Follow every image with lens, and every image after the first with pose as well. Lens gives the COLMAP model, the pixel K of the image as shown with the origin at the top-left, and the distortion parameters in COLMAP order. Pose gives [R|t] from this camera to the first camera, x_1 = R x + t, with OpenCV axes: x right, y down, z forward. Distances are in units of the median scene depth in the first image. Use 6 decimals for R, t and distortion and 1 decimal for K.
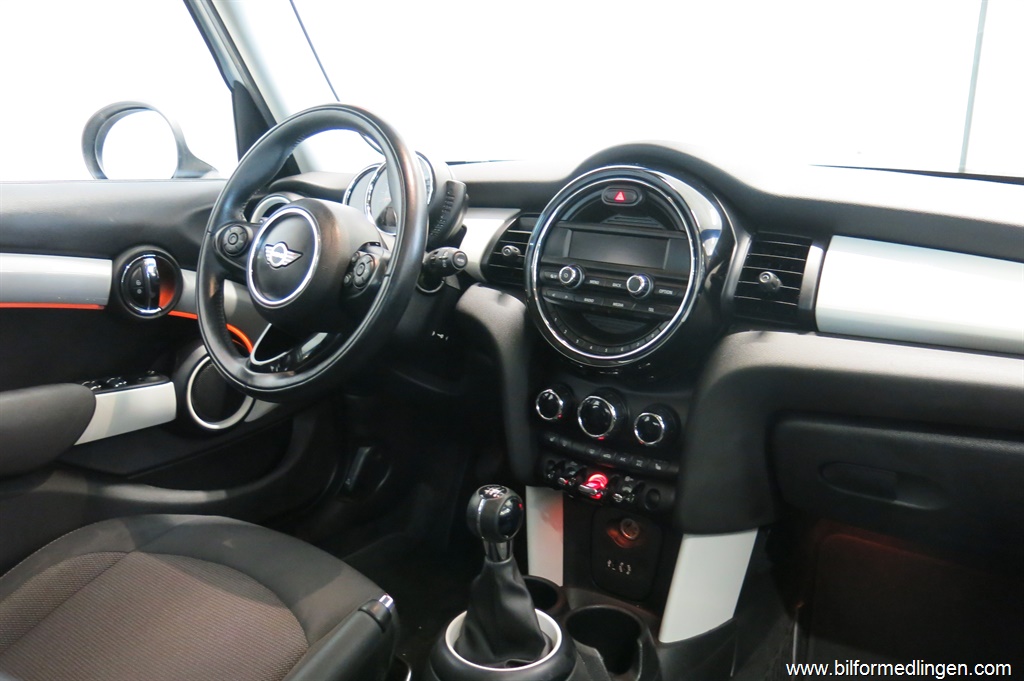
lens RADIAL K [[911.2, 0, 512.0], [0, 911.2, 340.5], [0, 0, 1]] dist [-0.009241, -0.003570]
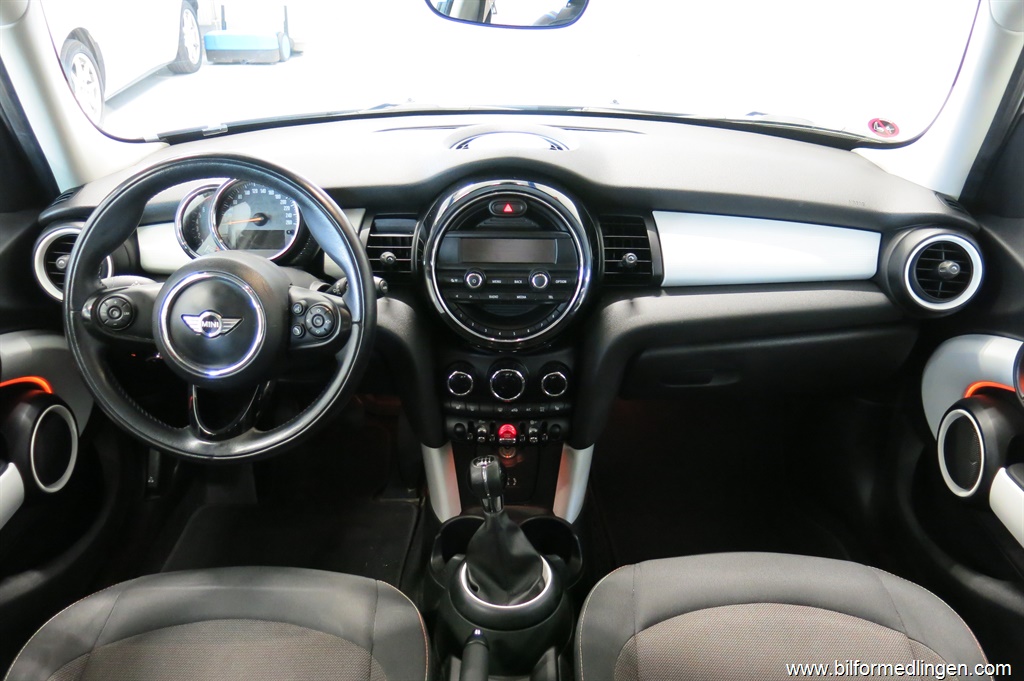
lens RADIAL K [[911.2, 0, 512.0], [0, 911.2, 340.5], [0, 0, 1]] dist [-0.009241, -0.003570]
pose [[0.792115, -0.277325, 0.543733, -0.571940], [0.141729, 0.950042, 0.278087, -0.323501], [-0.593689, -0.143214, 0.791848, 0.026698]]
